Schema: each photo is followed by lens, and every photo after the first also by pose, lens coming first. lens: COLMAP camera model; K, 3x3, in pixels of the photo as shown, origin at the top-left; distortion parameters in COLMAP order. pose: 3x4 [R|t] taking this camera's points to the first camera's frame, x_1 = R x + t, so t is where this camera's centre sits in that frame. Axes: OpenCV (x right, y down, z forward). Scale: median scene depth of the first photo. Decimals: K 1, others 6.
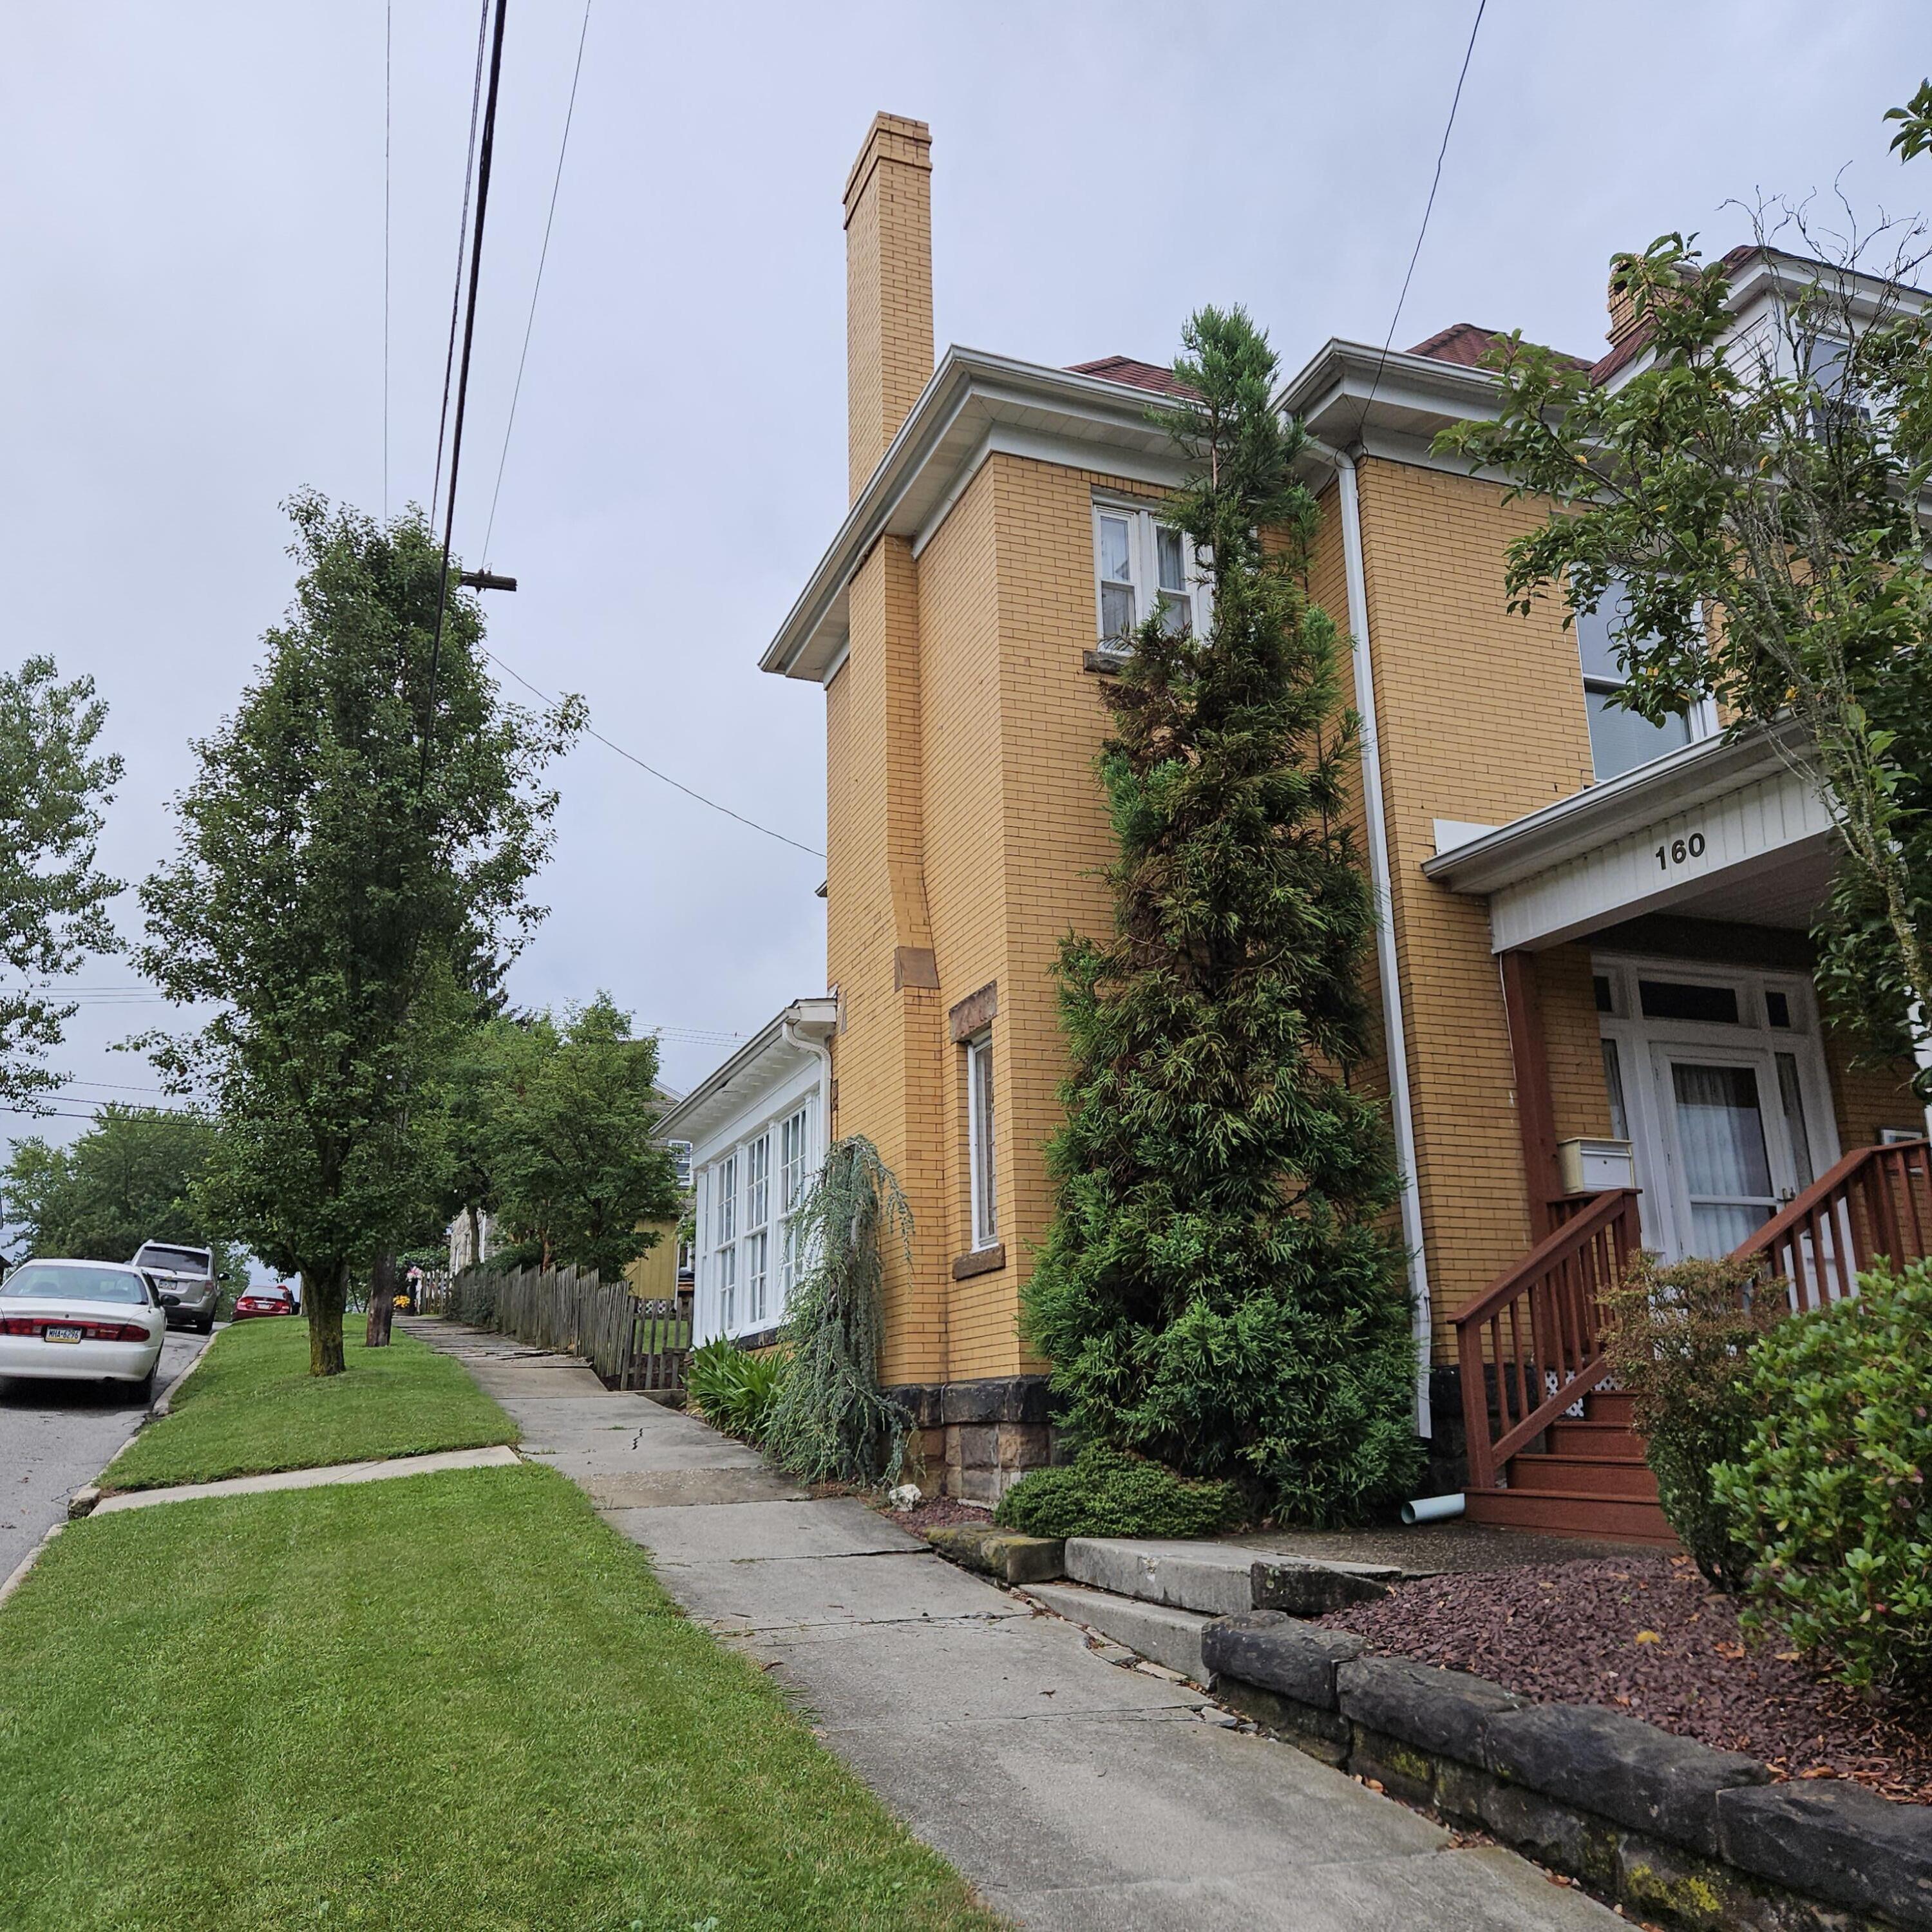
lens RADIAL K [[1689.1, 0, 966.0], [0, 1689.1, 966.0], [0, 0, 1]] dist [0.032041, 0.002228]
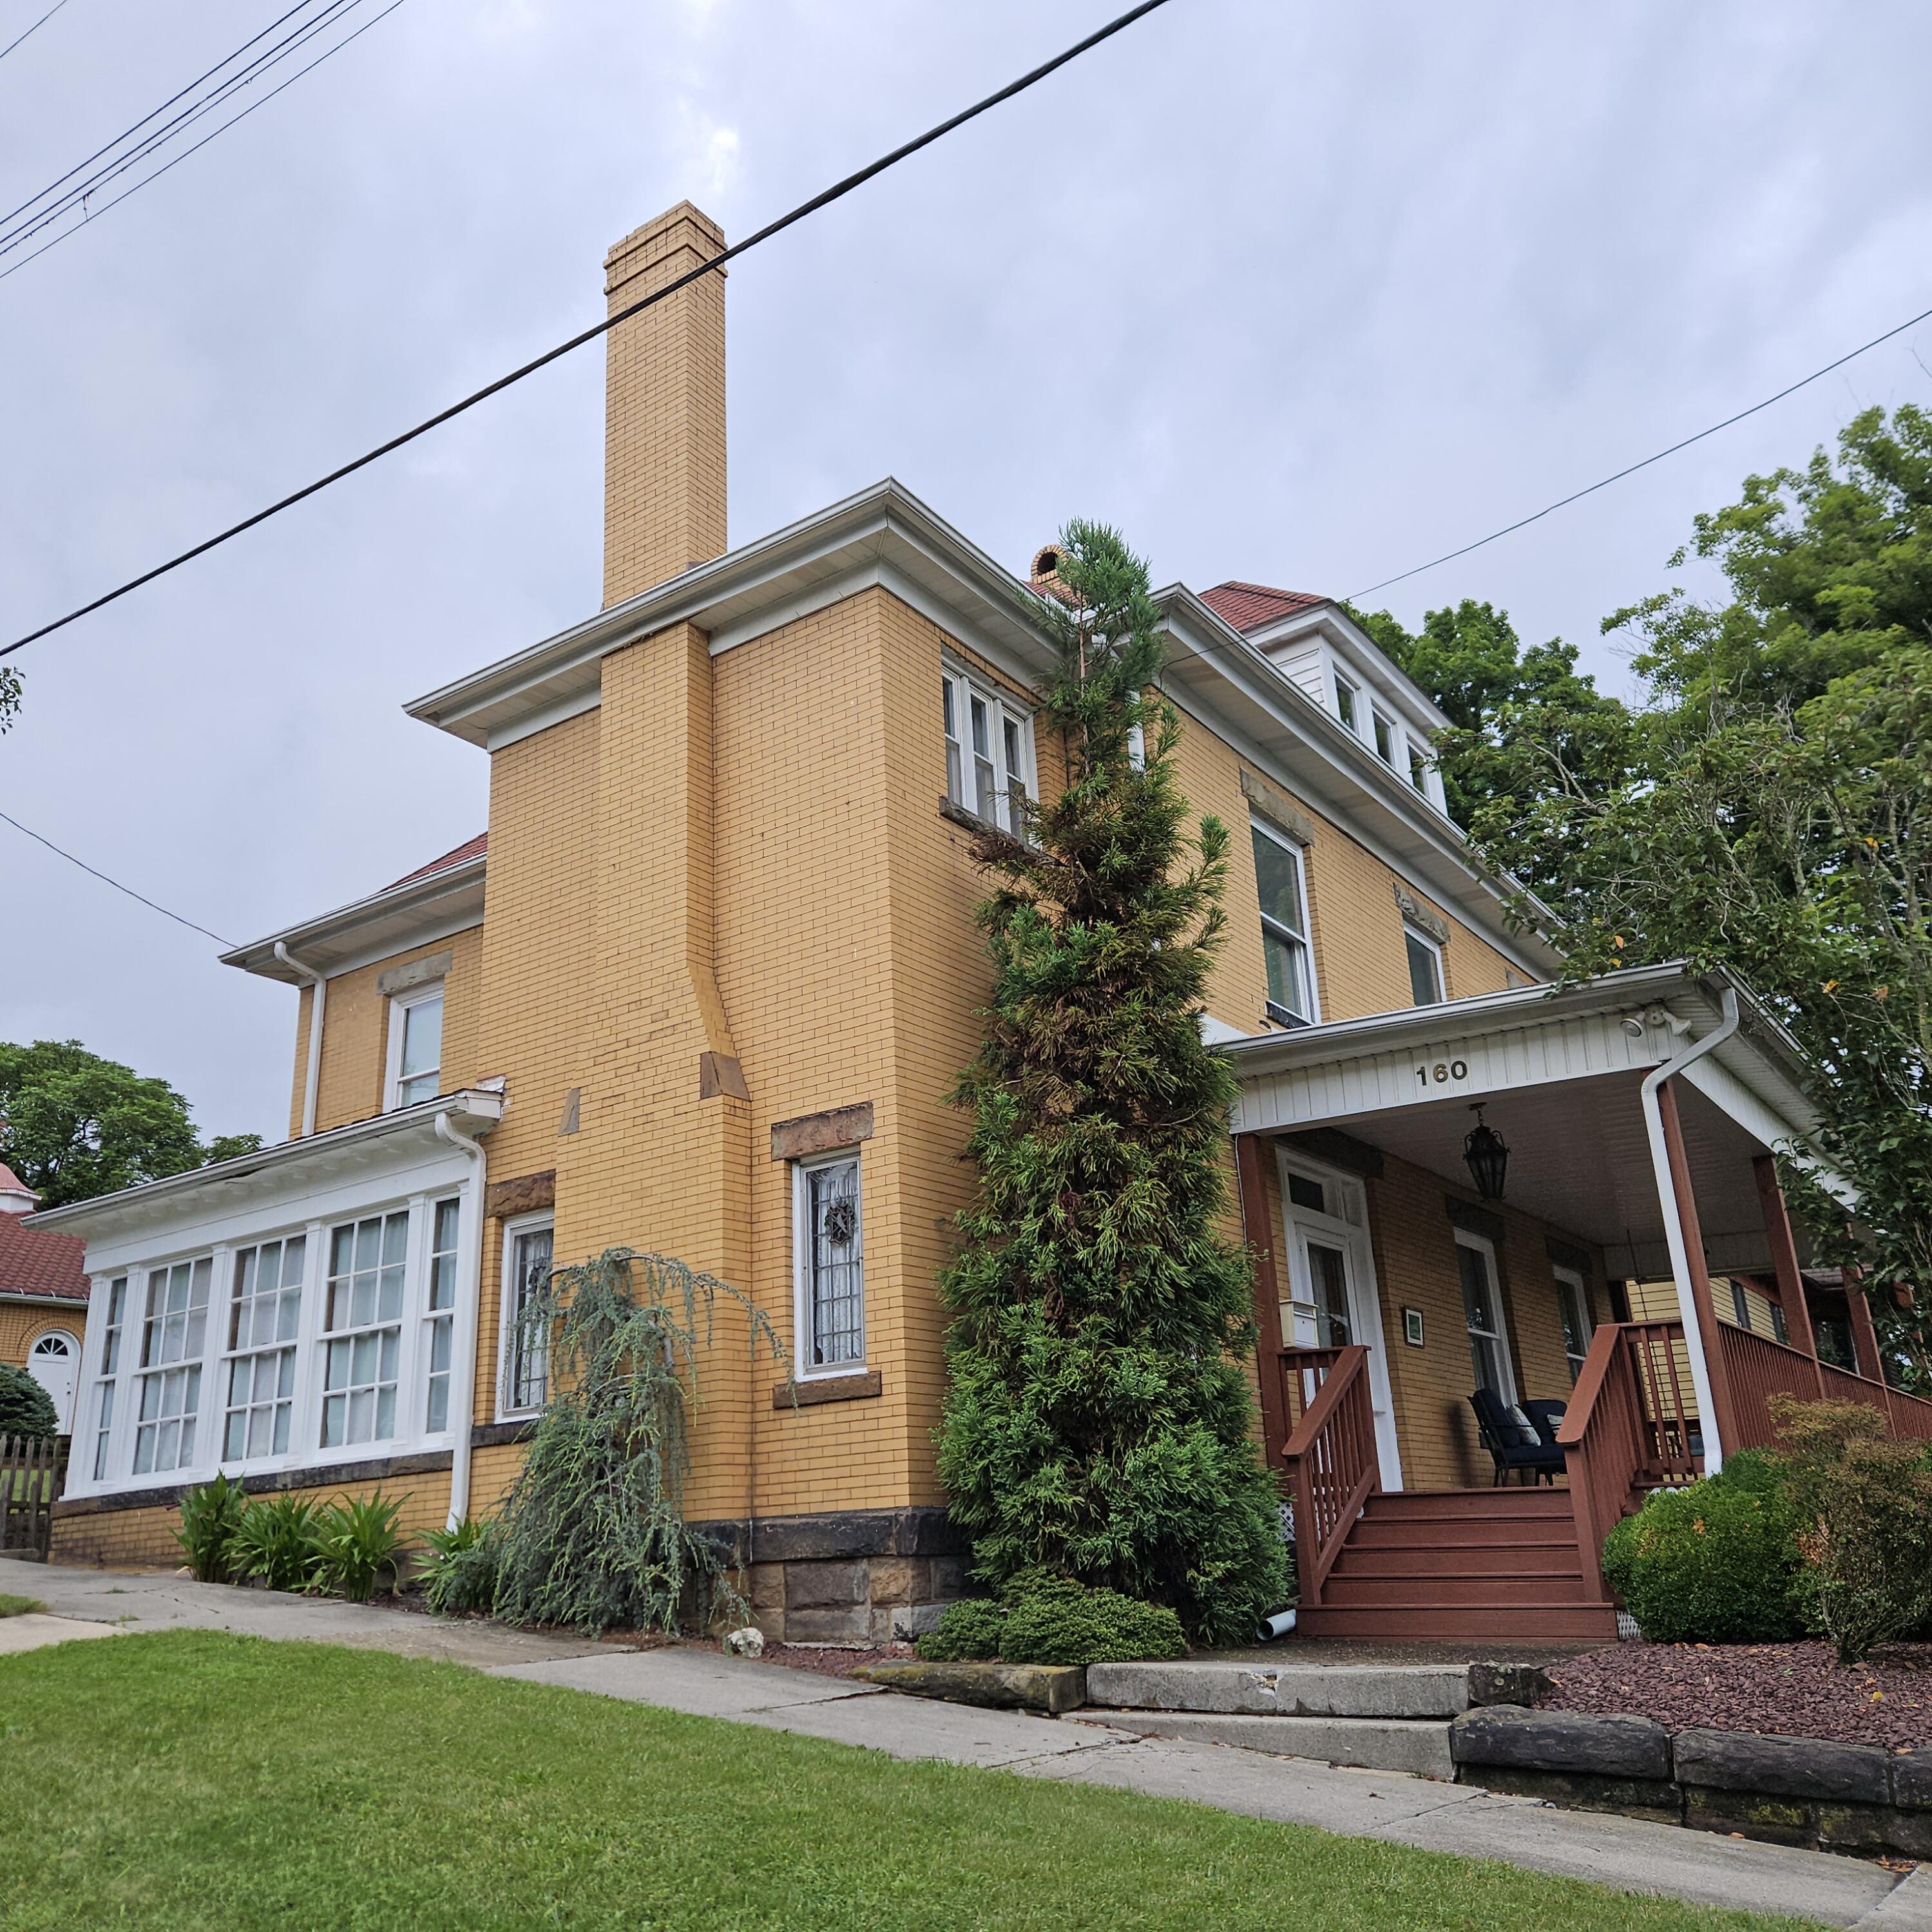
lens RADIAL K [[1687.4, 0, 968.3], [0, 1687.4, 987.9], [0, 0, 1]] dist [0.038646, -0.009555]
pose [[0.828209, 0.163931, 0.535907, -0.498725], [-0.122047, 0.986069, -0.113018, 0.049263], [-0.546968, 0.028196, 0.836678, 0.141662]]
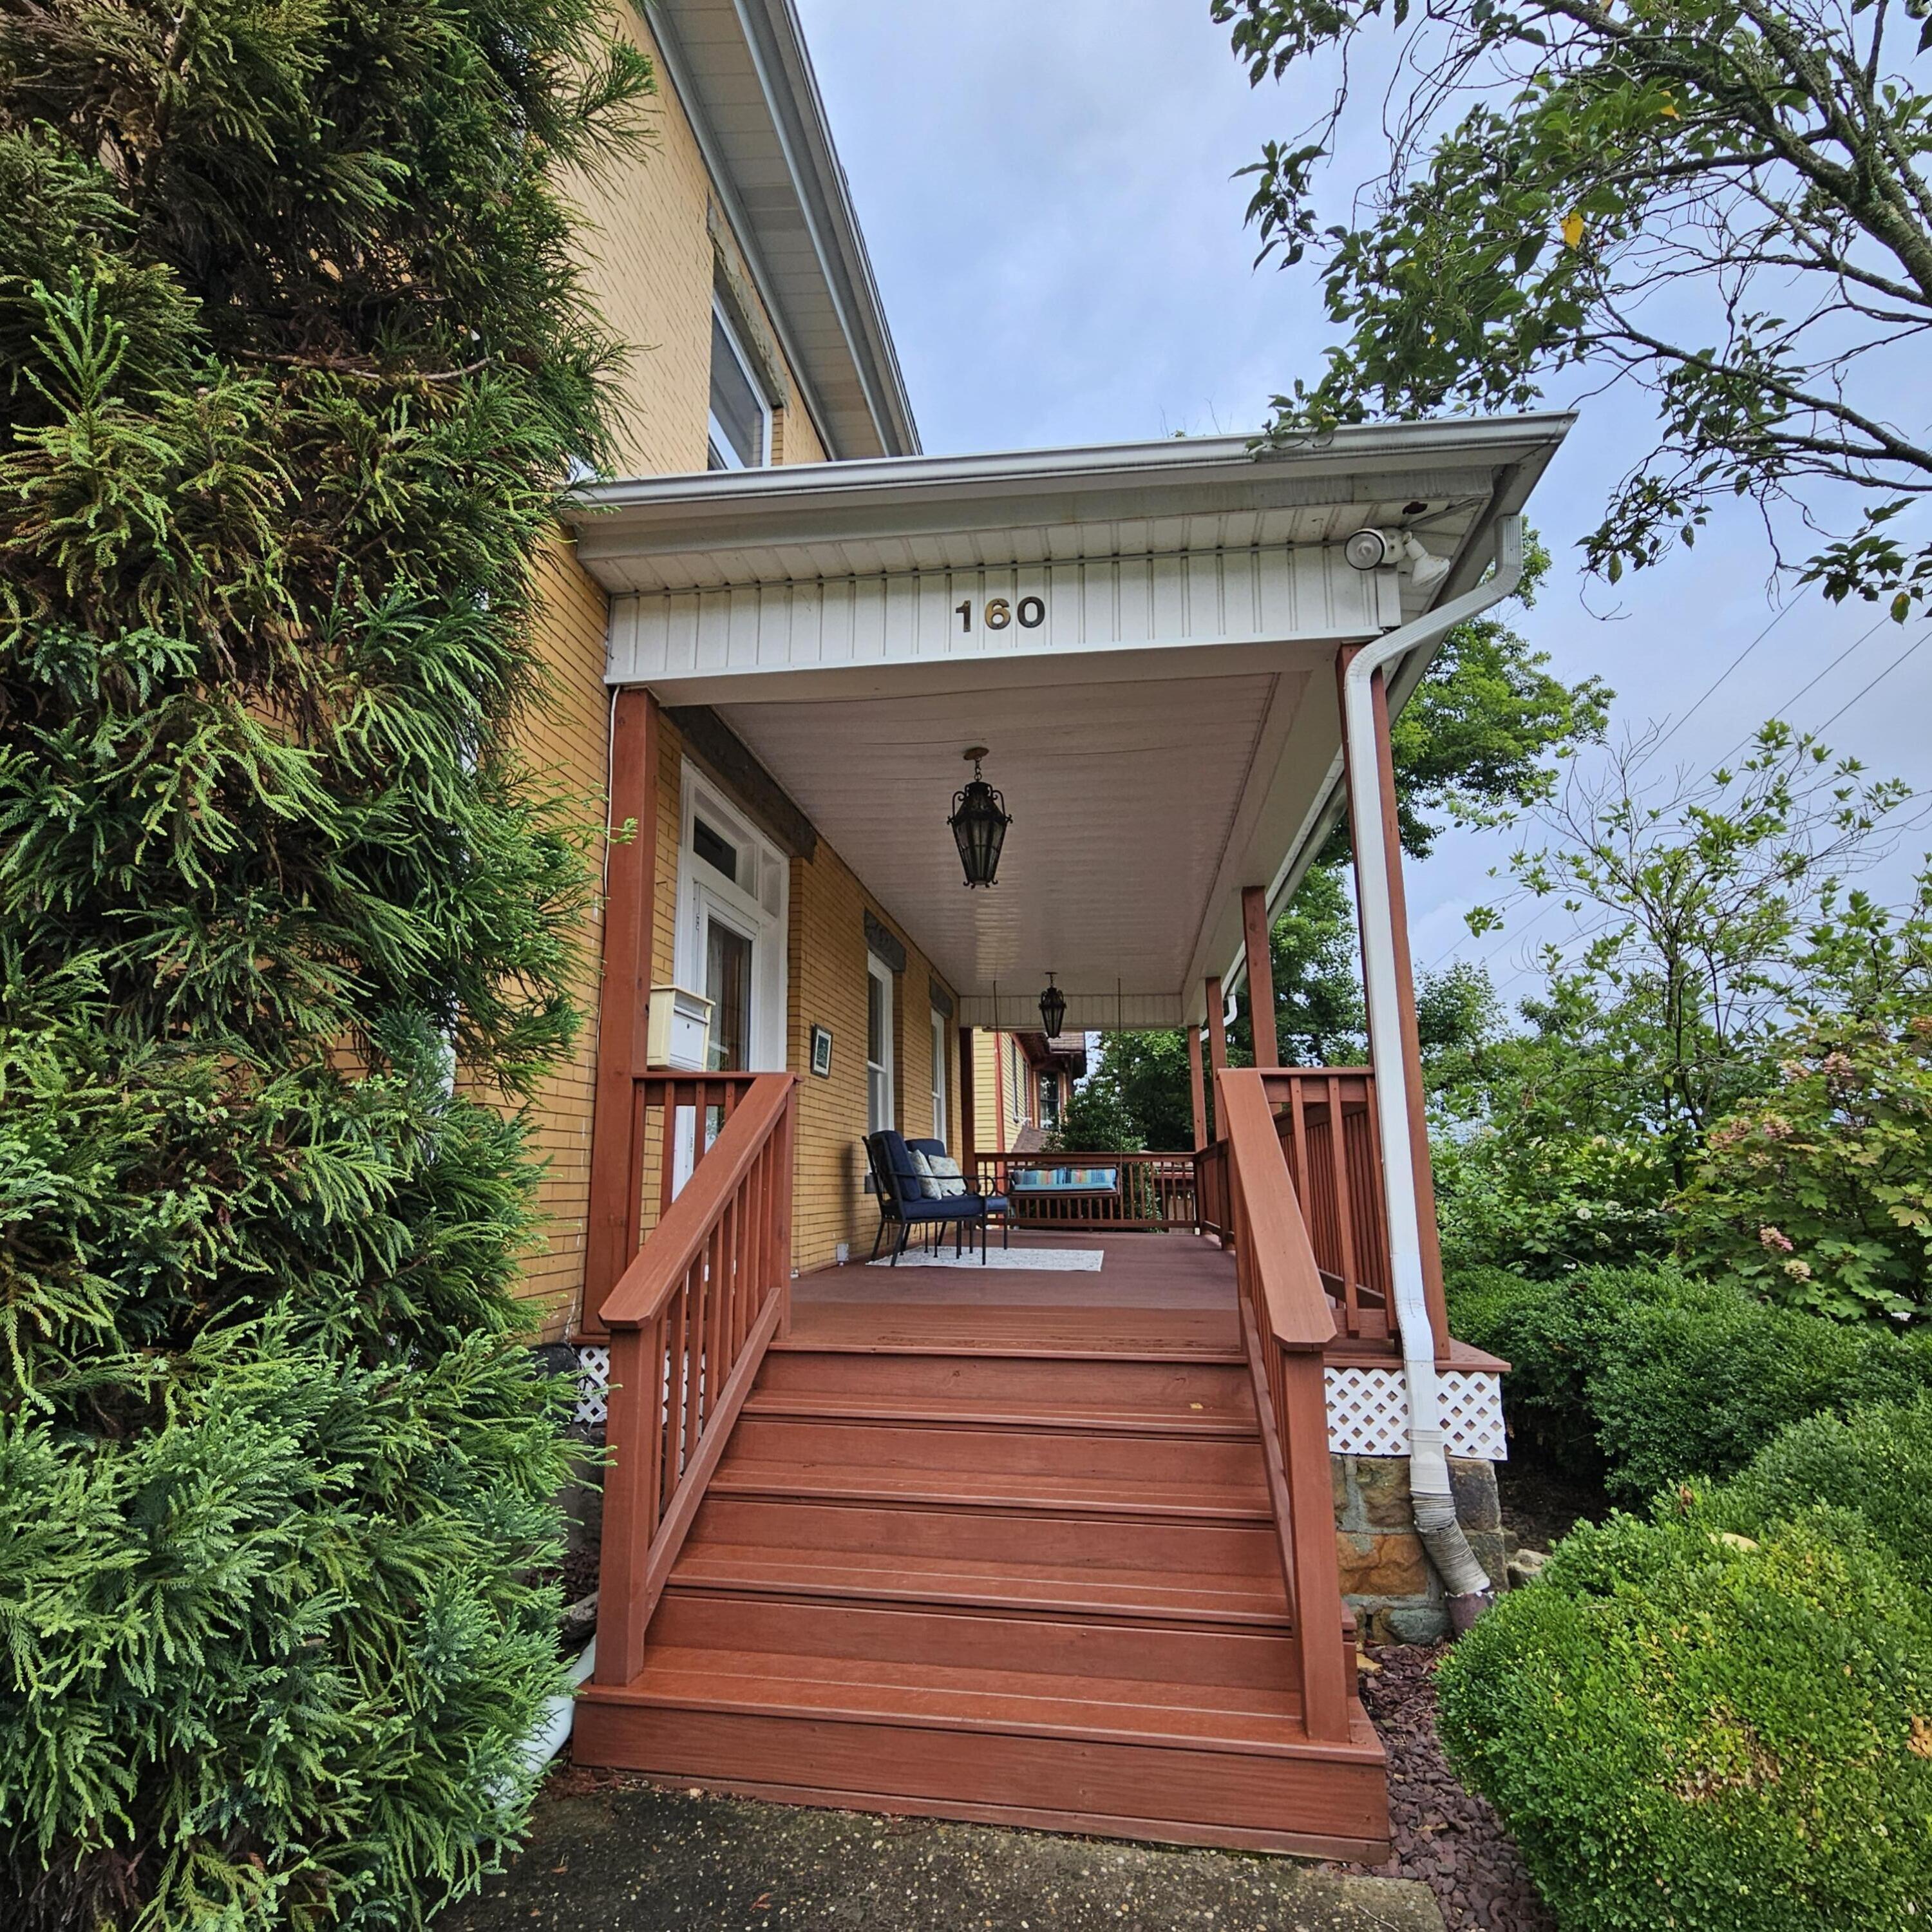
lens RADIAL K [[1062.4, 0, 956.6], [0, 1062.4, 977.5], [0, 0, 1]] dist [-0.001258, -0.000740]
pose [[0.493541, 0.175383, 0.851856, 0.058996], [-0.227067, 0.971470, -0.068453, 0.104095], [-0.839558, -0.159644, 0.519284, 0.706225]]
